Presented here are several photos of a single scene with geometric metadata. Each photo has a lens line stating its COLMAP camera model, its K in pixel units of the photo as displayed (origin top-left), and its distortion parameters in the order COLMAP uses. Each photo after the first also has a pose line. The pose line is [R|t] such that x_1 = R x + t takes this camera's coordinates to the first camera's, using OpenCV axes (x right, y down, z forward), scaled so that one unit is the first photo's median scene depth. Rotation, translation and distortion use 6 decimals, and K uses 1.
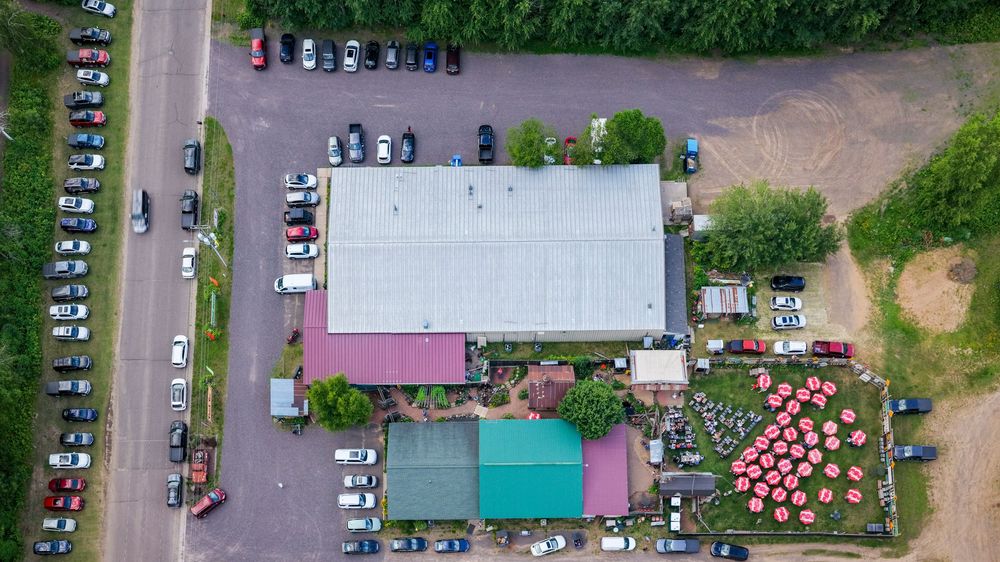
lens RADIAL K [[812.0, 0, 500.0], [0, 812.0, 281.0], [0, 0, 1]] dist [0.002270, 0.010169]
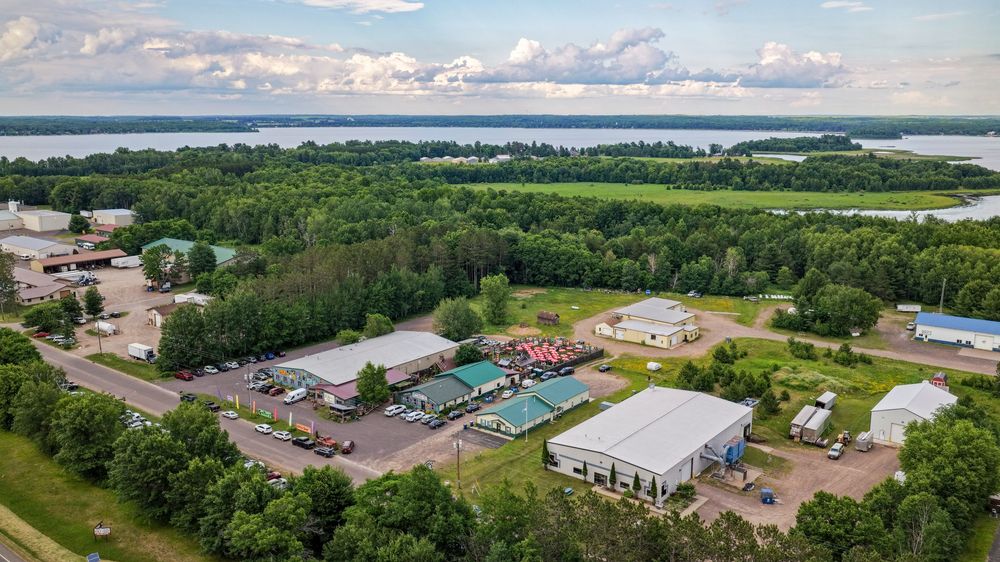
lens RADIAL K [[812.0, 0, 500.0], [0, 812.0, 281.0], [0, 0, 1]] dist [0.002270, 0.010169]
pose [[0.611617, -0.157899, 0.775237, -1.278839], [0.784060, 0.251896, -0.567272, 1.244854], [-0.105707, 0.954786, 0.277866, 0.262426]]
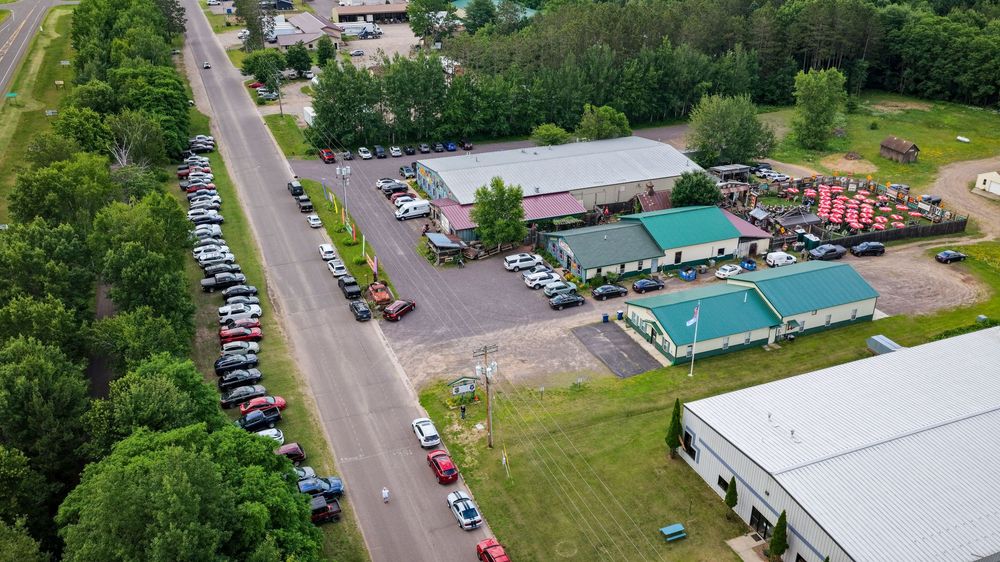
lens RADIAL K [[812.0, 0, 500.0], [0, 812.0, 281.0], [0, 0, 1]] dist [0.002270, 0.010169]
pose [[0.922826, -0.166416, 0.347417, -0.560777], [0.381524, 0.519444, -0.764603, 0.993245], [-0.053222, 0.838143, 0.542848, 0.459198]]
